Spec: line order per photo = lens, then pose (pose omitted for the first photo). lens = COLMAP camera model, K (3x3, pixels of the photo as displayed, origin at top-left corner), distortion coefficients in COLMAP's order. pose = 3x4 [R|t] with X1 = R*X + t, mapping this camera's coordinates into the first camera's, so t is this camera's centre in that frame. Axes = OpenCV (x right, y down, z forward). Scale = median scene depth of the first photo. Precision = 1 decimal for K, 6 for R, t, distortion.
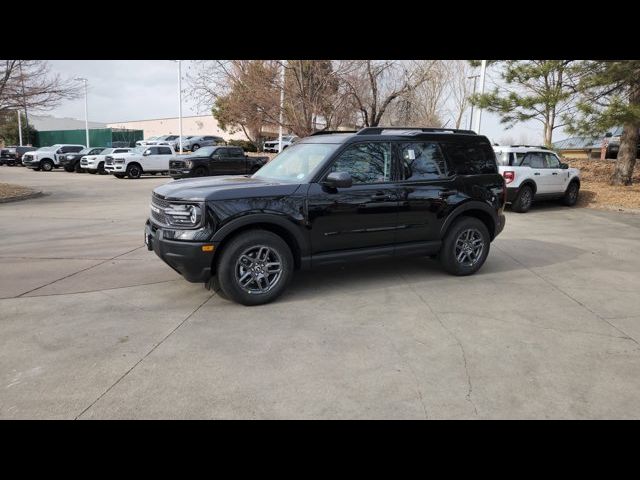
lens RADIAL K [[433.2, 0, 308.0], [0, 433.2, 231.8], [0, 0, 1]] dist [0.061115, -0.049073]
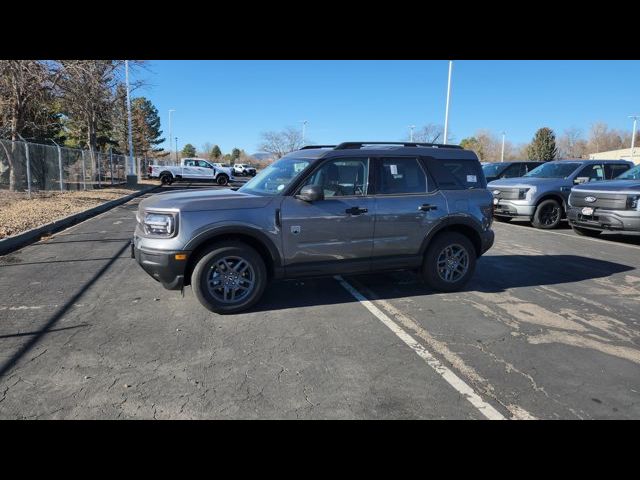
lens RADIAL K [[433.2, 0, 308.0], [0, 433.2, 231.8], [0, 0, 1]] dist [0.061115, -0.049073]
pose [[0.997033, 0.015874, -0.075315, 0.124149], [-0.018346, 0.999312, -0.032240, 0.004489], [0.074752, 0.033526, 0.996638, -0.018223]]
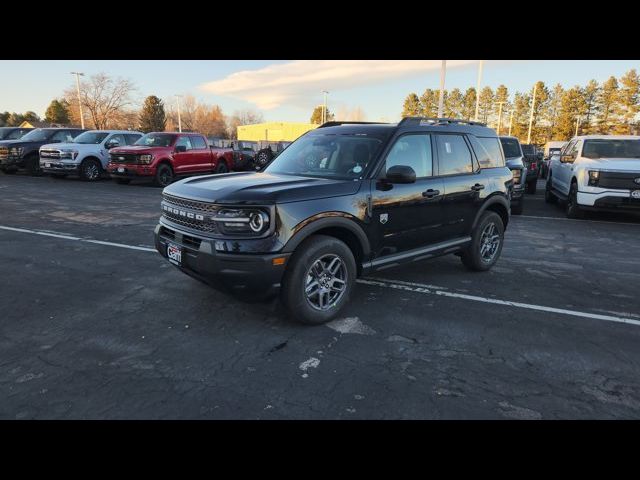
lens RADIAL K [[433.2, 0, 308.0], [0, 433.2, 231.8], [0, 0, 1]] dist [0.061115, -0.049073]
pose [[0.966907, -0.048867, 0.250407, -0.308216], [0.045953, 0.998791, 0.017473, -0.023571], [-0.250958, -0.005387, 0.967983, 0.154263]]
